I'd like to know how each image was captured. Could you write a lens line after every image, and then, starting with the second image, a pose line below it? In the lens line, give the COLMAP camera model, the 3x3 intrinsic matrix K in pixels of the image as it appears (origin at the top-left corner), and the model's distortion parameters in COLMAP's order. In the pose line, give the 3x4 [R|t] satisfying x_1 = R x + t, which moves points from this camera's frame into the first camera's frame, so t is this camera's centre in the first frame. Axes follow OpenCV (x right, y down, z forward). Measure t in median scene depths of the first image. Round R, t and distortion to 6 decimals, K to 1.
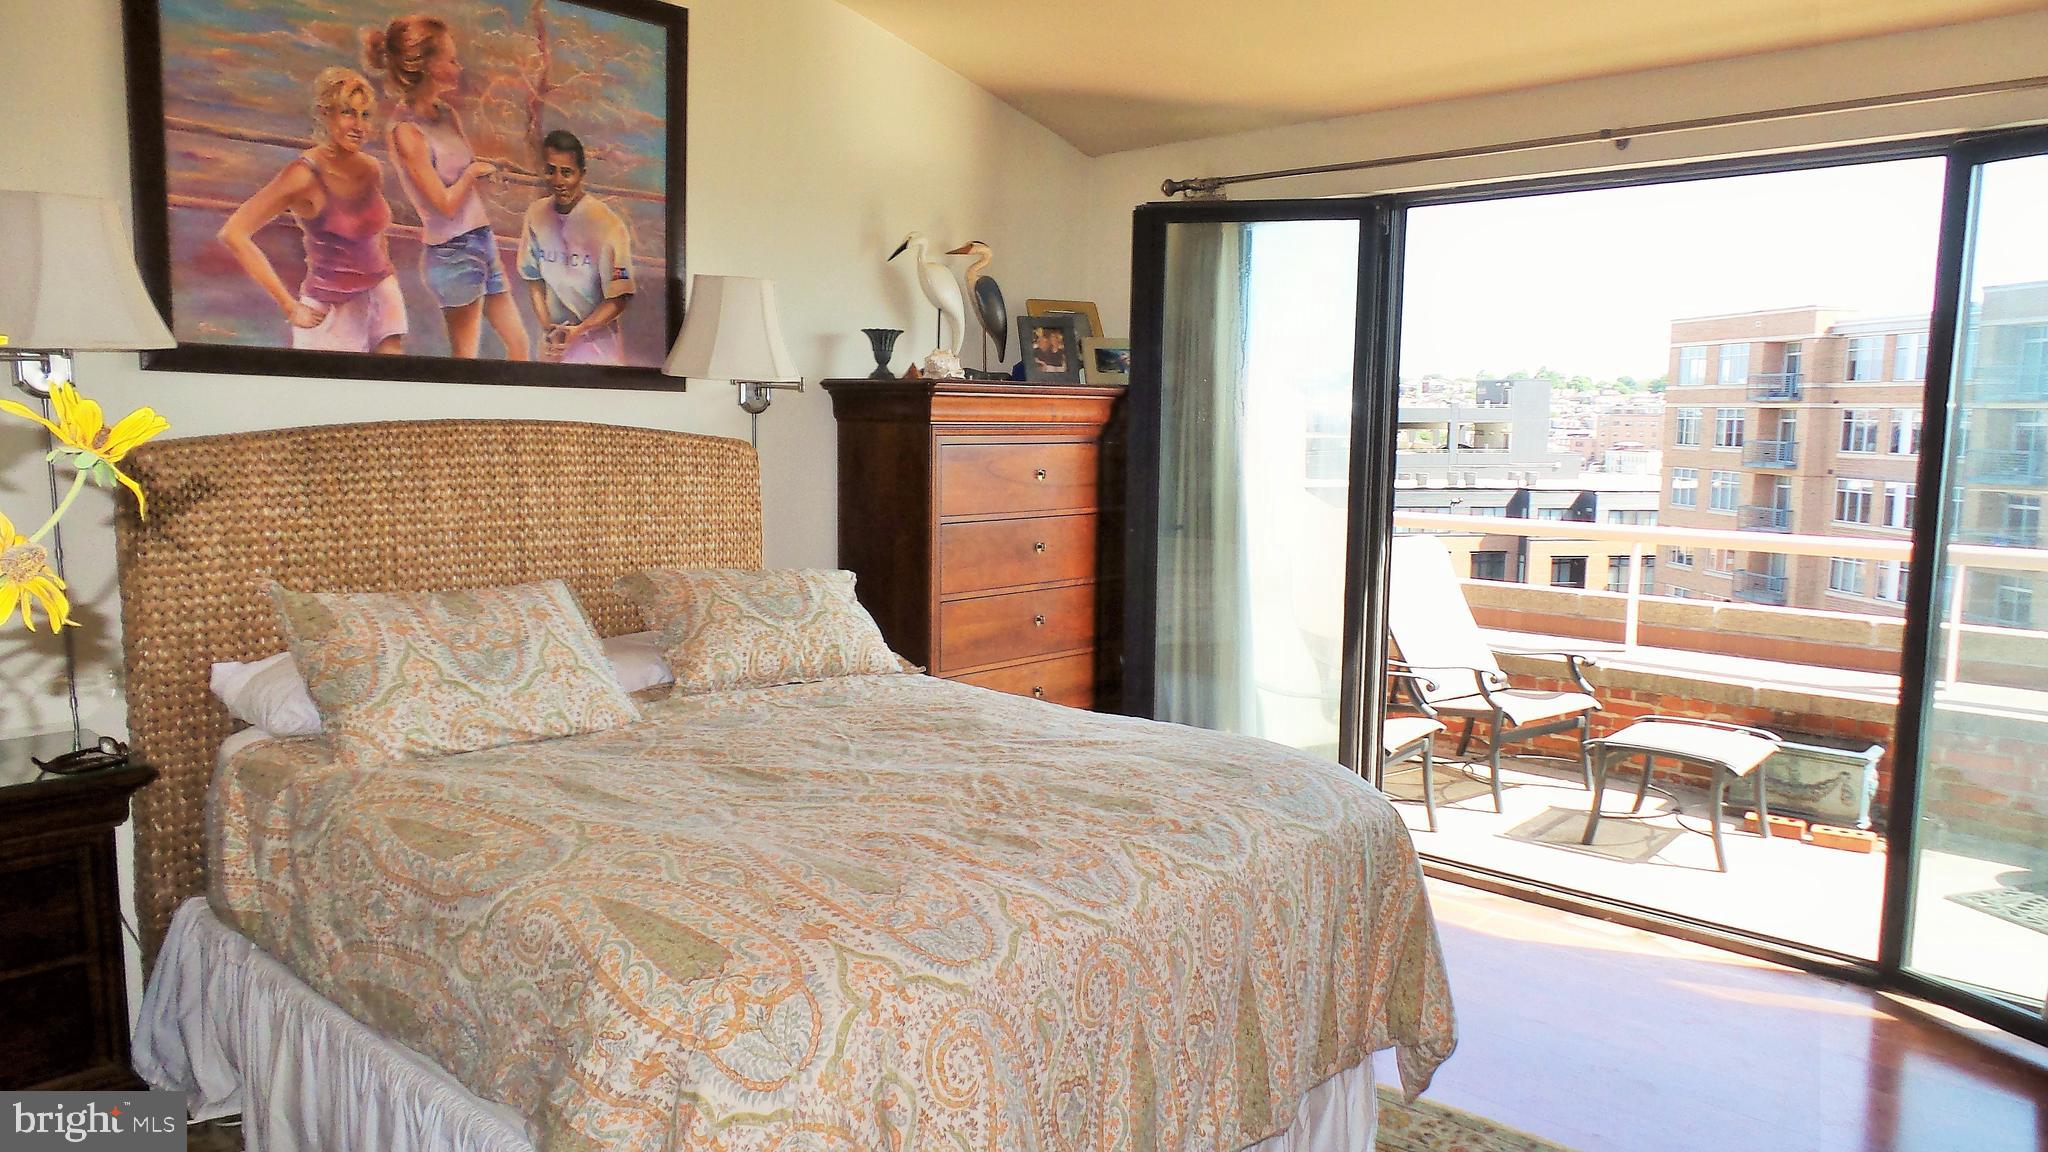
lens RADIAL K [[1425.3, 0, 1029.6], [0, 1425.3, 574.7], [0, 0, 1]] dist [0.010051, 0.004380]
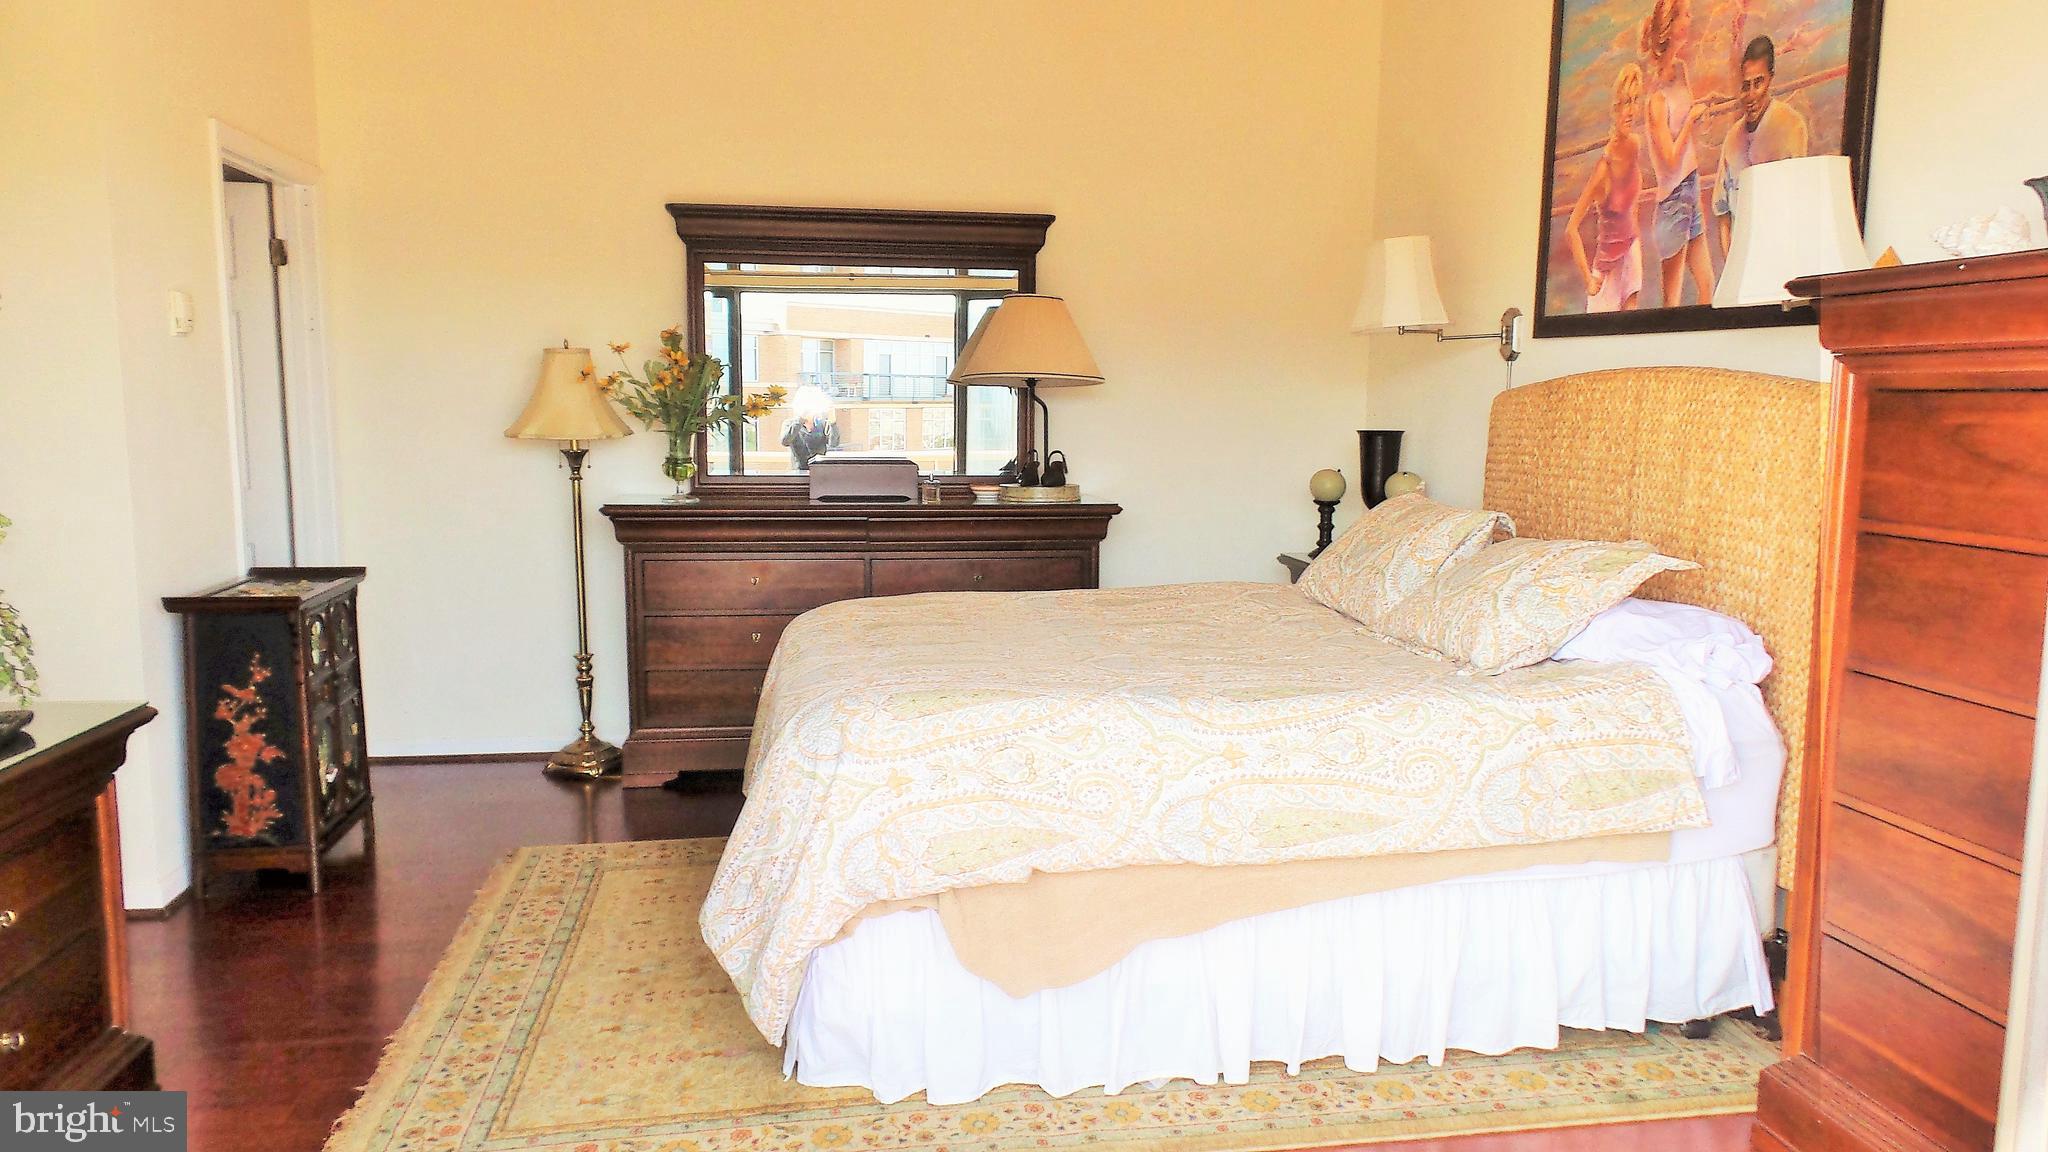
lens RADIAL K [[1425.3, 0, 1036.8], [0, 1425.3, 569.9], [0, 0, 1]] dist [0.010051, 0.004380]
pose [[-0.617342, 0.080486, -0.782567, 0.722258], [-0.101478, 0.978295, 0.180669, -0.111390], [0.780123, 0.190948, -0.595775, 1.344305]]
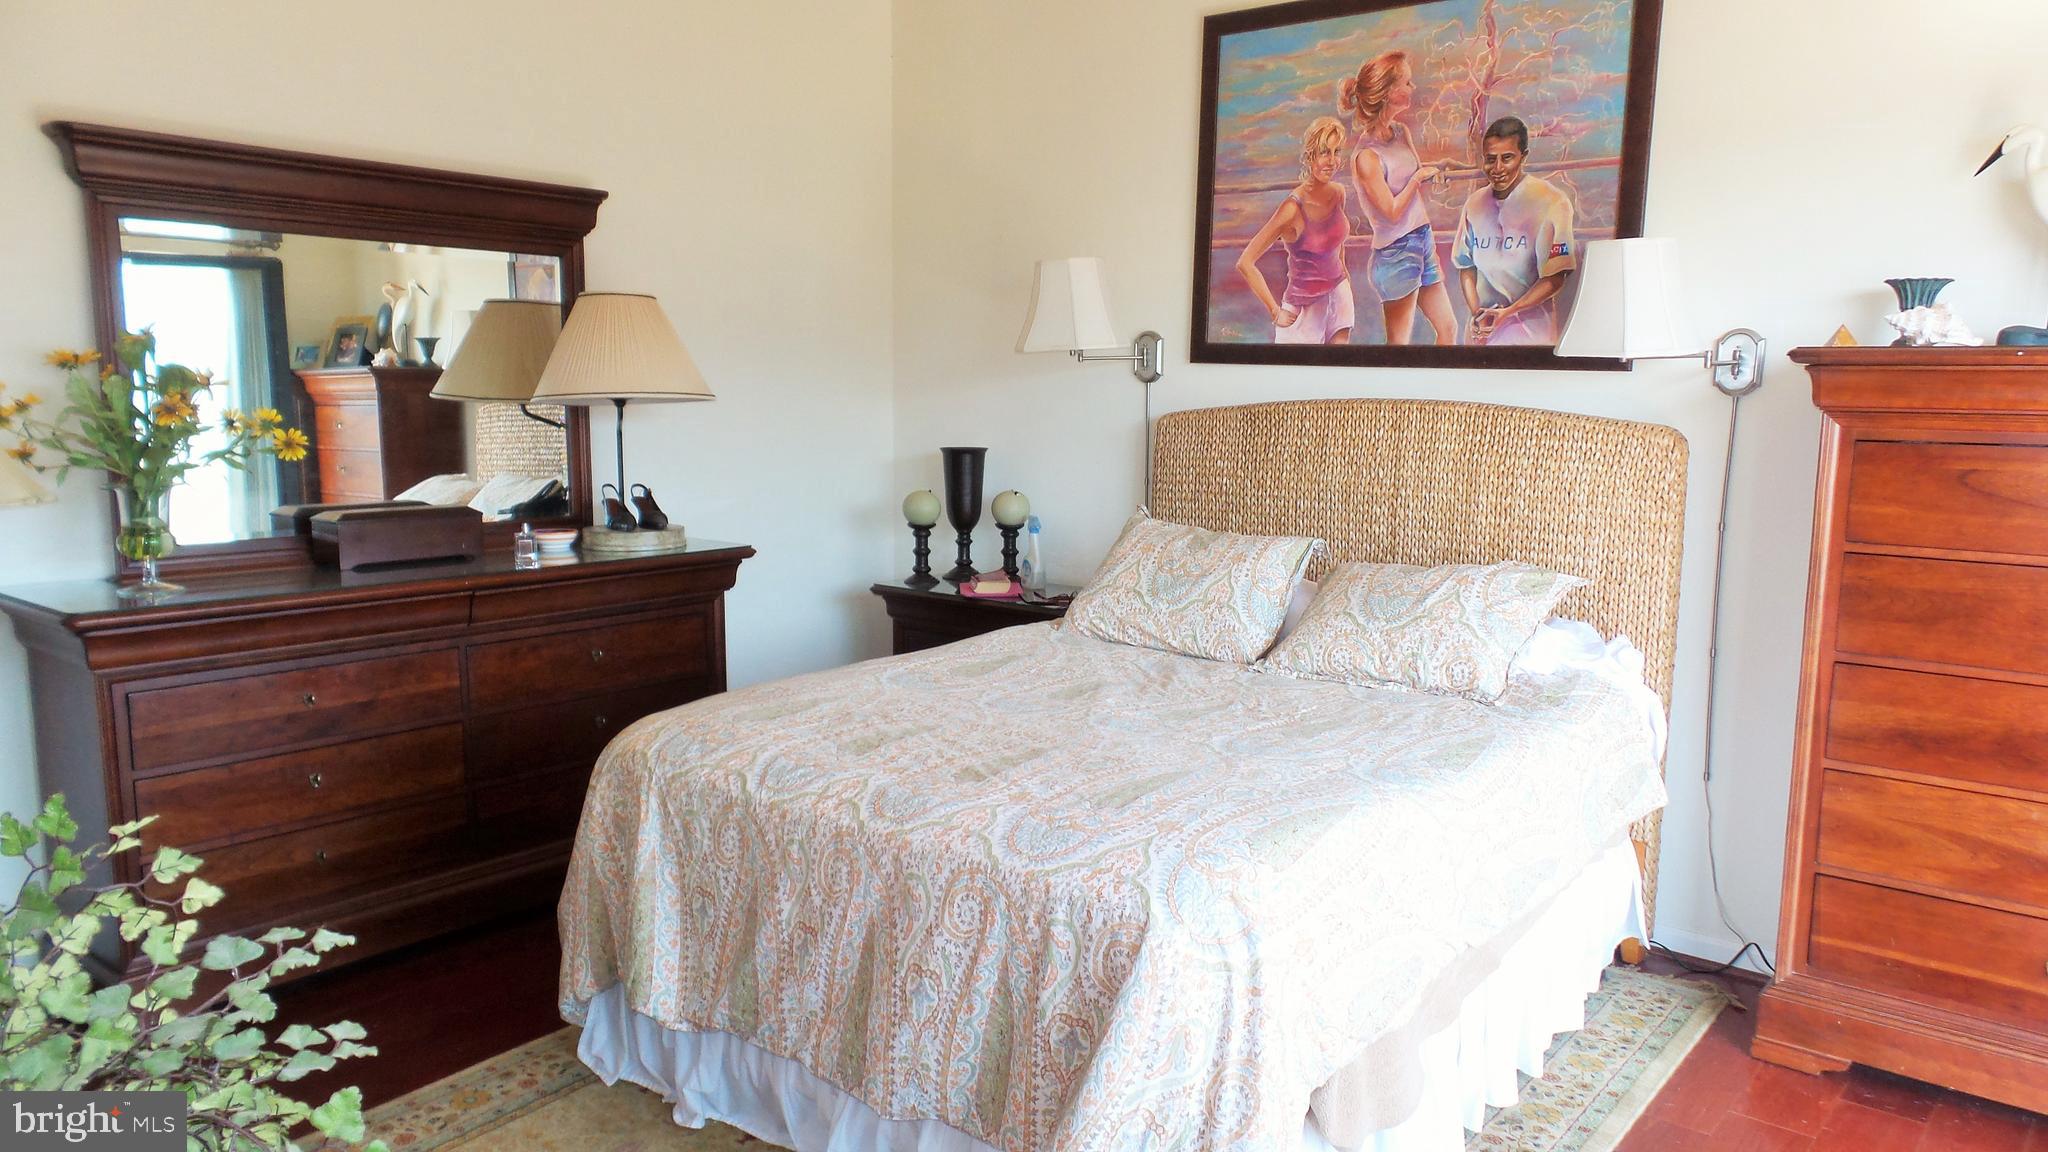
lens RADIAL K [[1425.3, 0, 1039.3], [0, 1425.3, 573.2], [0, 0, 1]] dist [0.010051, 0.004380]
pose [[0.059733, 0.125753, -0.990262, 0.767033], [-0.121395, 0.985585, 0.117837, -0.074663], [0.990805, 0.113174, 0.074138, 0.680982]]
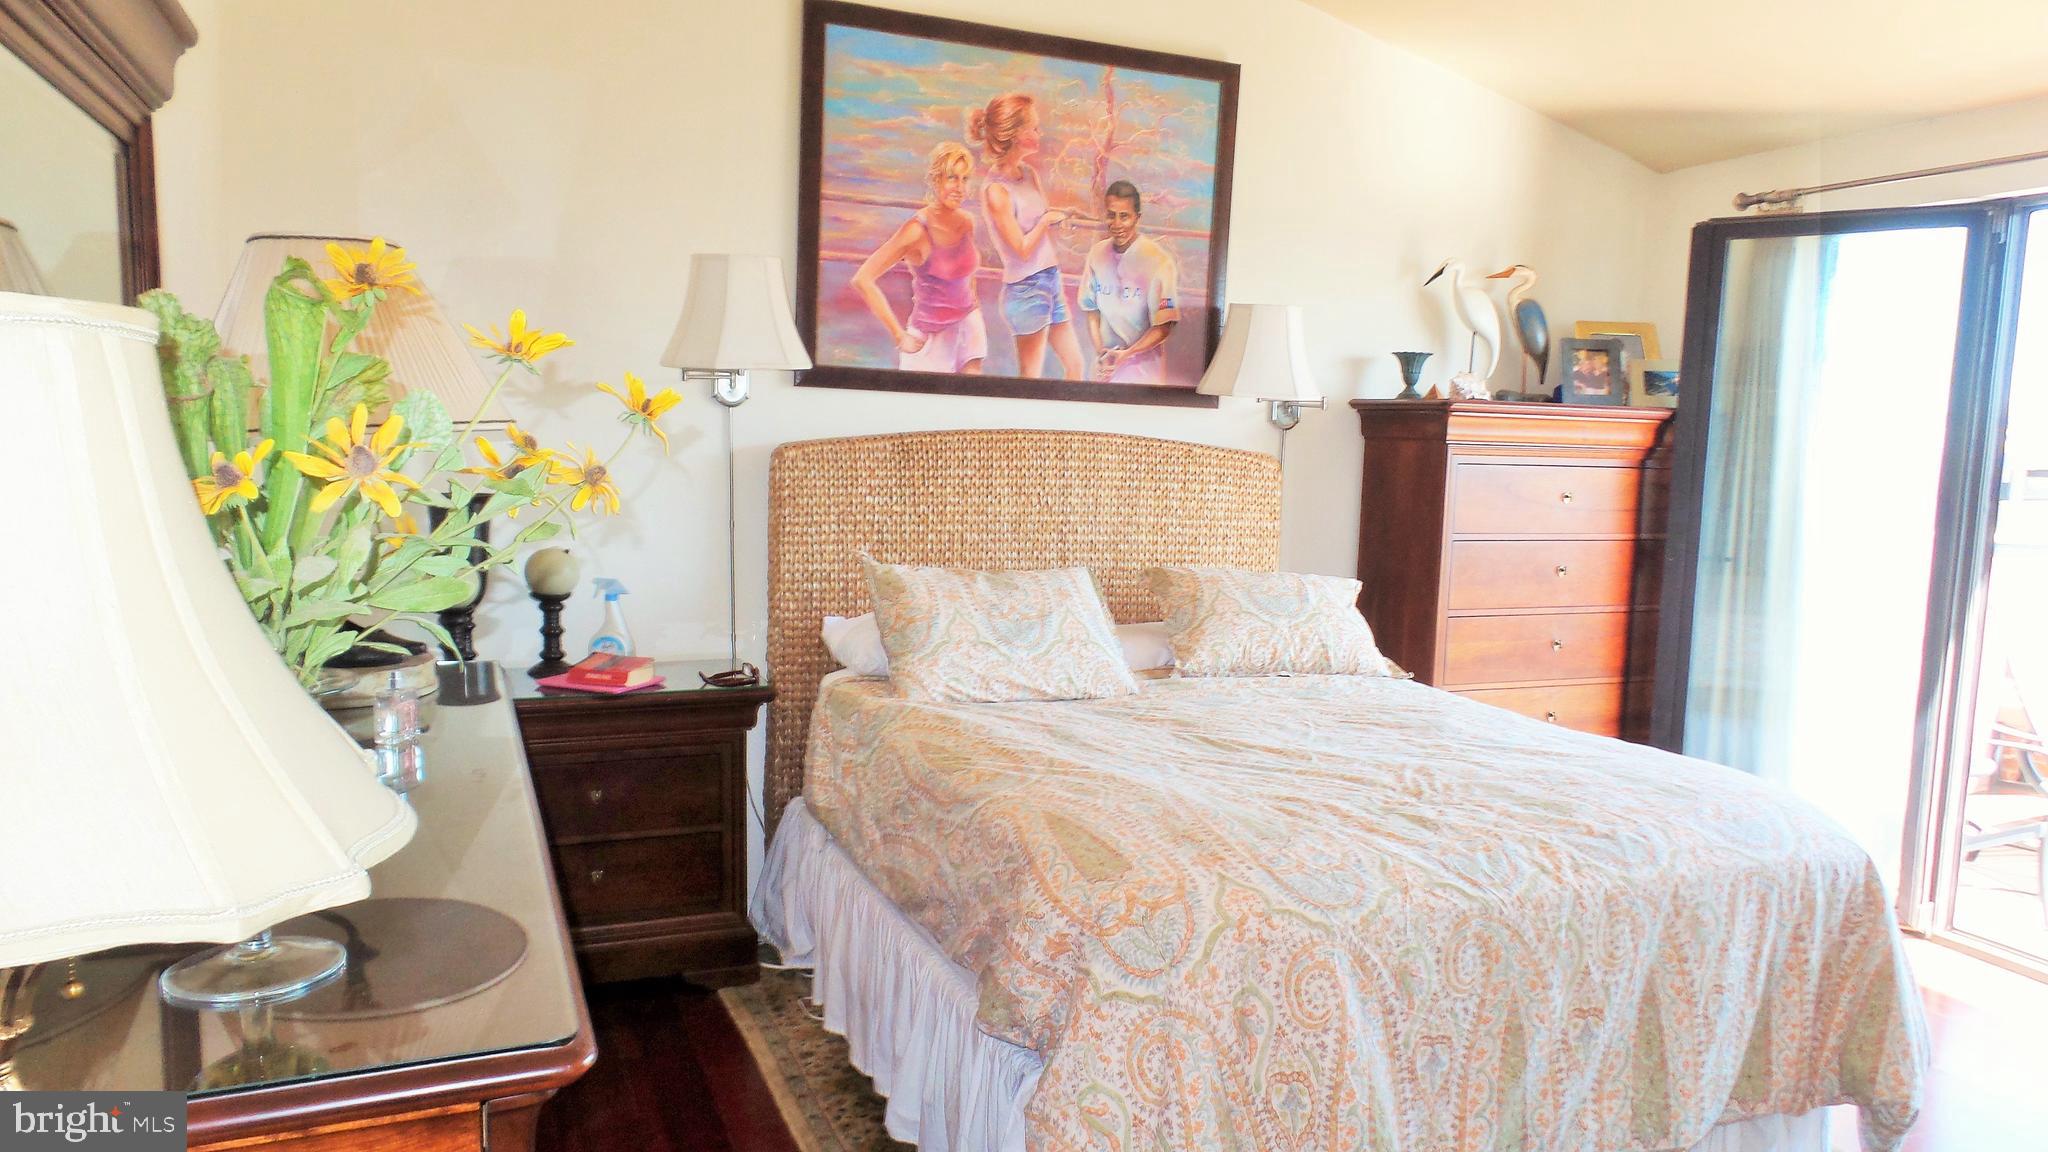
lens RADIAL K [[1425.3, 0, 1026.1], [0, 1425.3, 574.3], [0, 0, 1]] dist [0.010051, 0.004380]
pose [[0.909051, 0.058780, -0.412517, 0.101866], [-0.066844, 0.997750, -0.005131, 0.017574], [0.411288, 0.032239, 0.910935, -0.074026]]
